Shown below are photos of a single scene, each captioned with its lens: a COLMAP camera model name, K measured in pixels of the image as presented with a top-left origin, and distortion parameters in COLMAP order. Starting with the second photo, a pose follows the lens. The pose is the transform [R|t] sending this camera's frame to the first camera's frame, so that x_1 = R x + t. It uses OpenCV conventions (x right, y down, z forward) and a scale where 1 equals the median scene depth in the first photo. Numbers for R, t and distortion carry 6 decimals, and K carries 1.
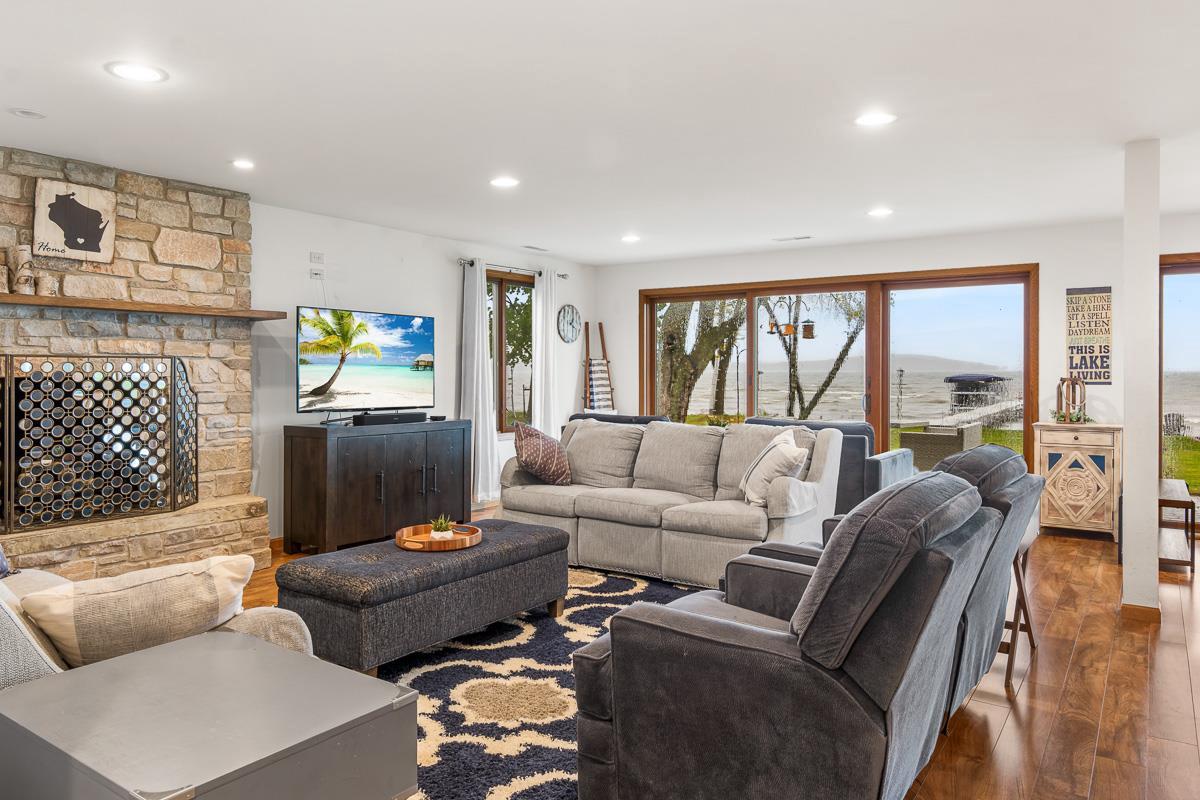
lens RADIAL K [[811.5, 0, 593.2], [0, 811.5, 378.9], [0, 0, 1]] dist [-0.004607, -0.000044]
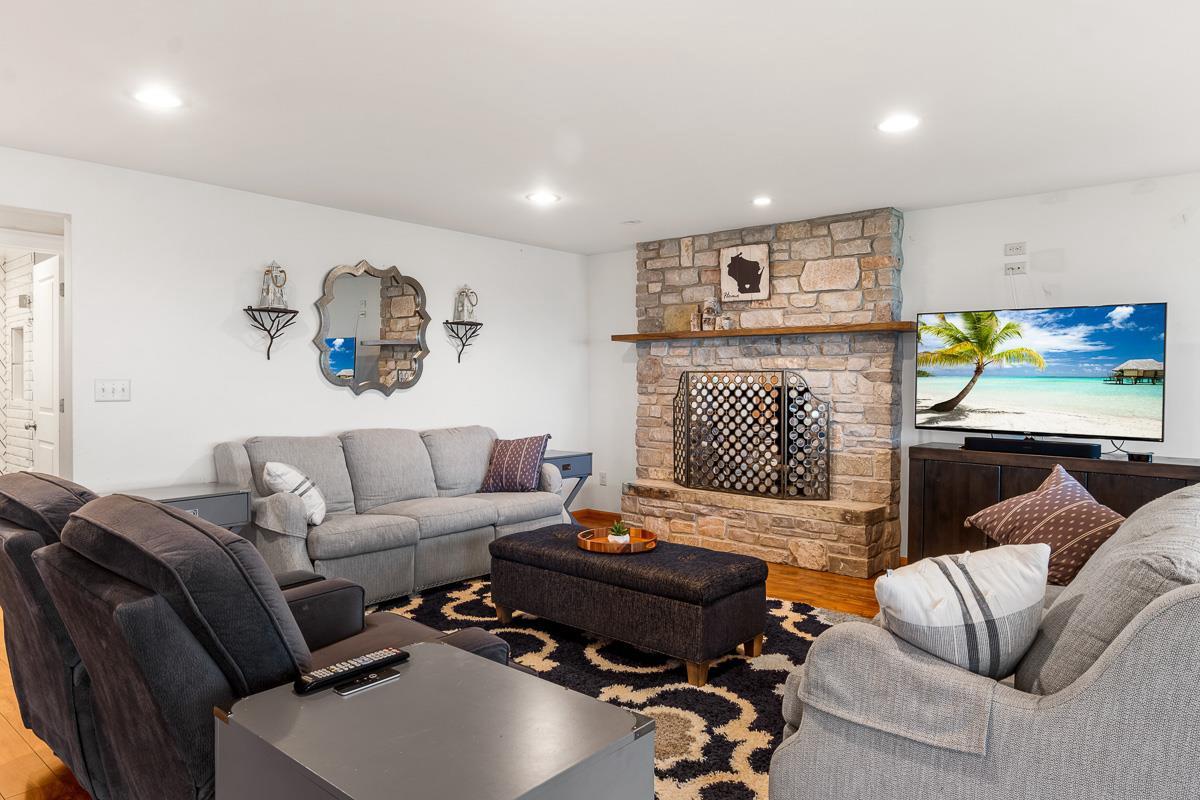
lens RADIAL K [[757.4, 0, 606.4], [0, 757.4, 389.6], [0, 0, 1]] dist [-0.001997, 0.006733]
pose [[-0.101474, 0.014101, -0.994738, 0.477631], [-0.013242, 0.999792, 0.015523, -0.010236], [0.994750, 0.014747, -0.101266, 0.652476]]
